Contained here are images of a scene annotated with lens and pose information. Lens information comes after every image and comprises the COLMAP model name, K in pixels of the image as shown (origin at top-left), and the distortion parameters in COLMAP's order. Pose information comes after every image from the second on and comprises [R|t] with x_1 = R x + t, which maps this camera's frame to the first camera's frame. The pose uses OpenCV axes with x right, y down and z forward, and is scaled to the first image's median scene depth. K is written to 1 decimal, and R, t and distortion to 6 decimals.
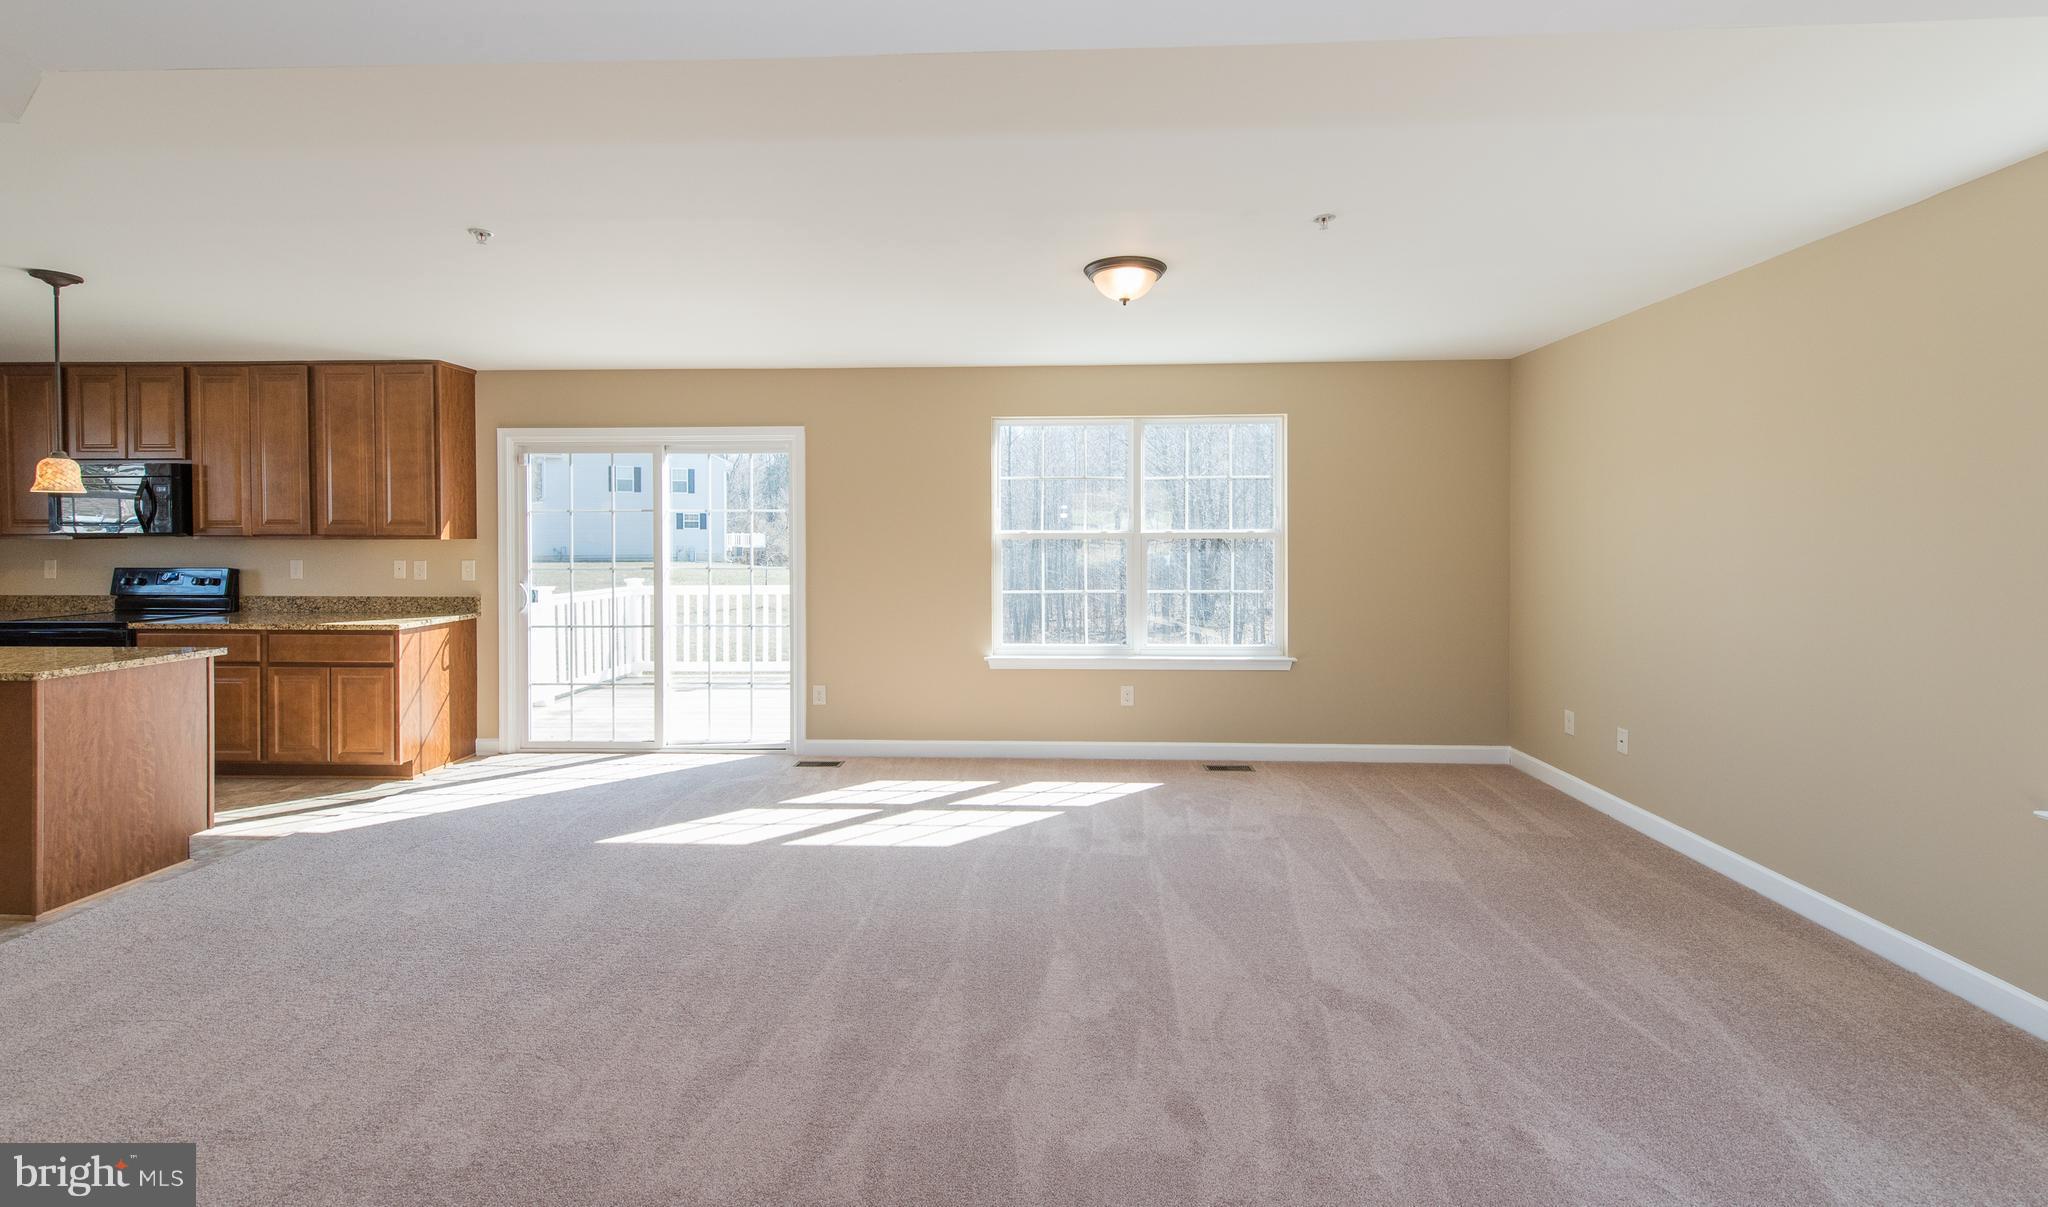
lens RADIAL K [[802.2, 0, 1037.3], [0, 802.2, 547.4], [0, 0, 1]] dist [0.007634, -0.000400]
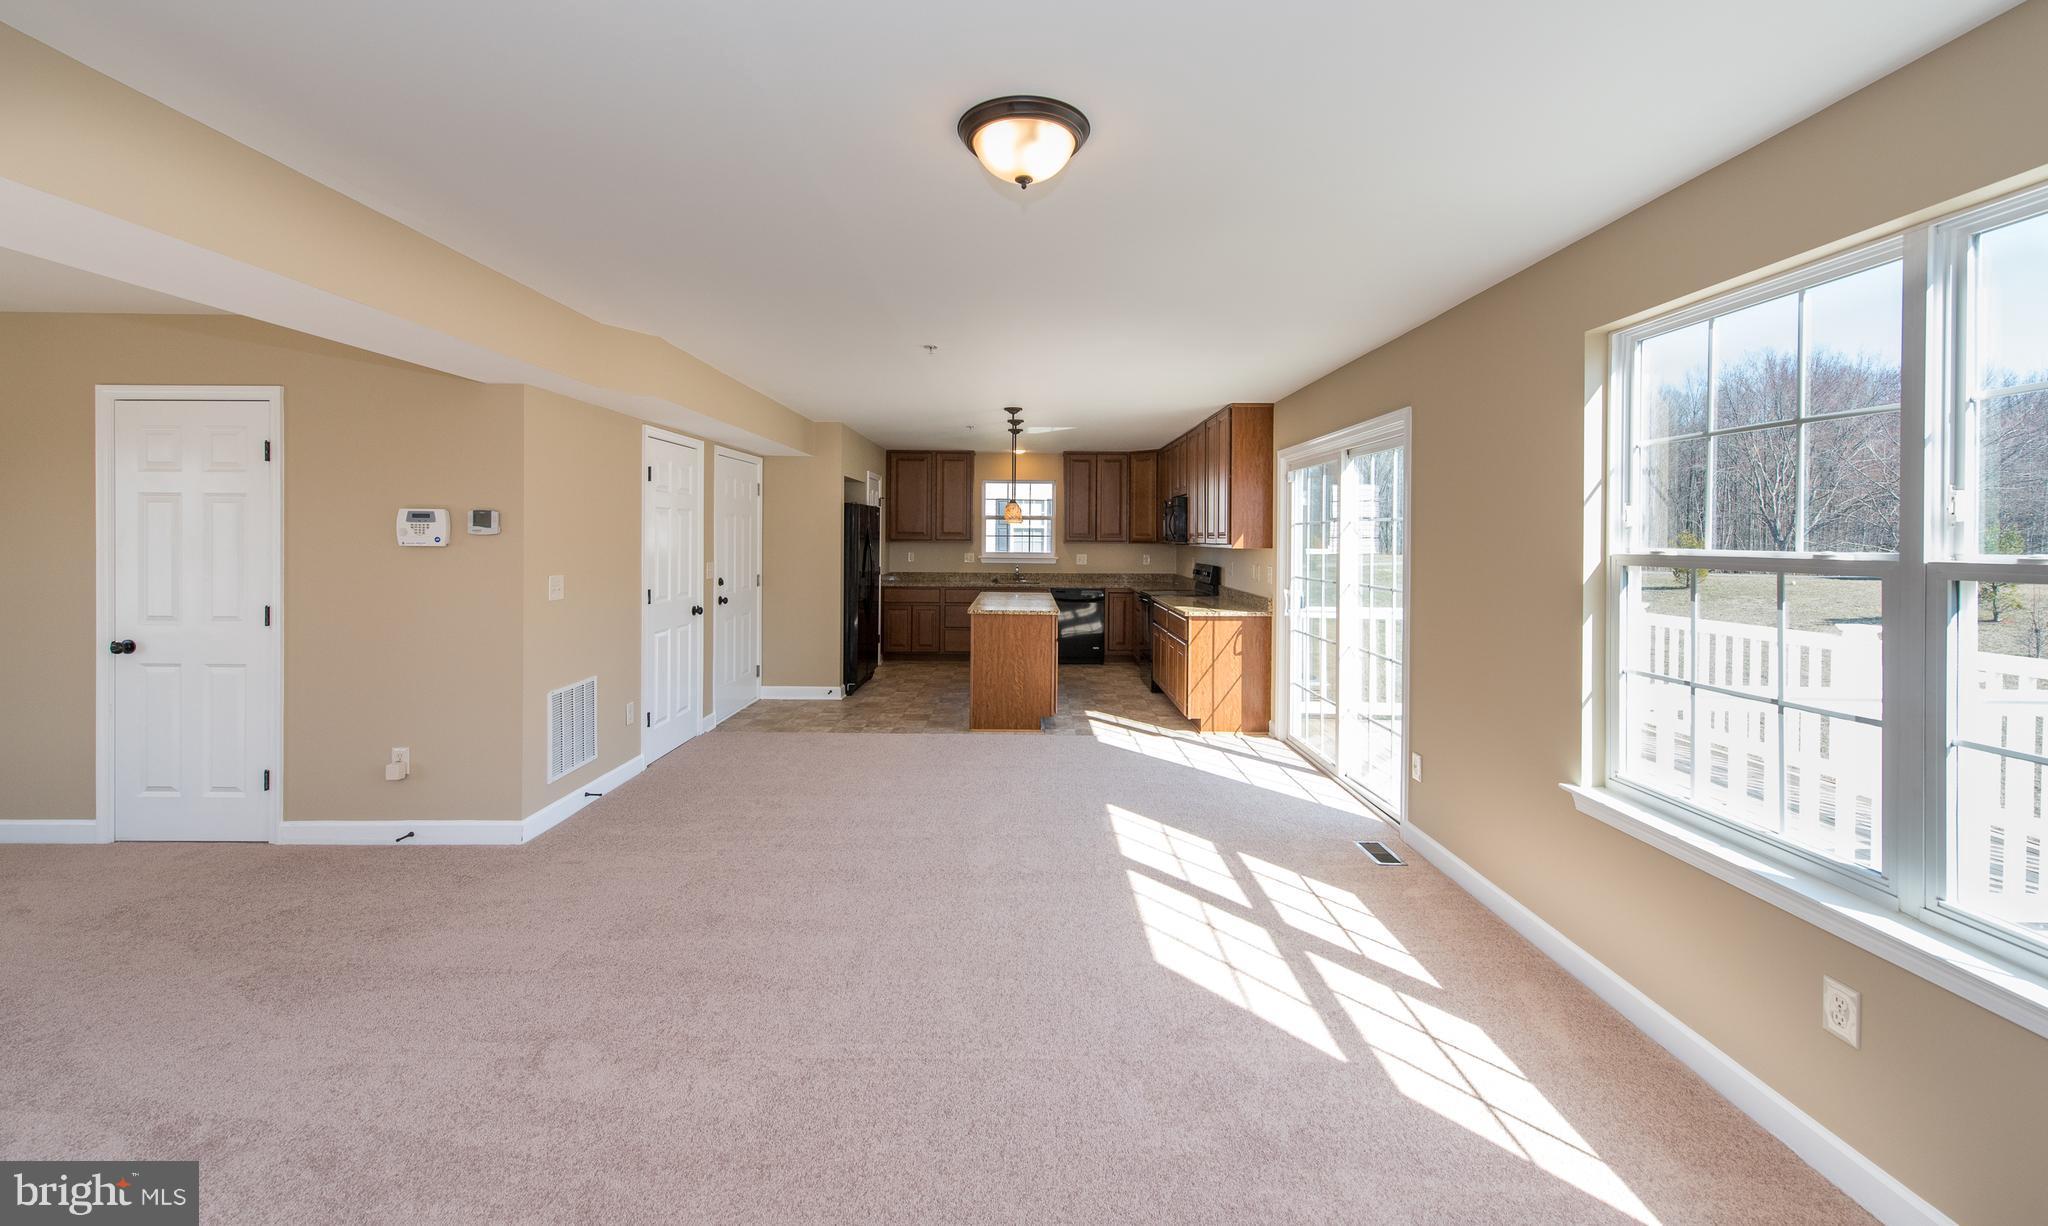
lens RADIAL K [[806.6, 0, 1013.2], [0, 806.6, 533.5], [0, 0, 1]] dist [-0.001176, -0.000225]
pose [[0.032516, -0.001902, -0.999469, 0.477314], [-0.023288, 0.999725, -0.002660, -0.021634], [0.999200, 0.023363, 0.032463, 0.614588]]
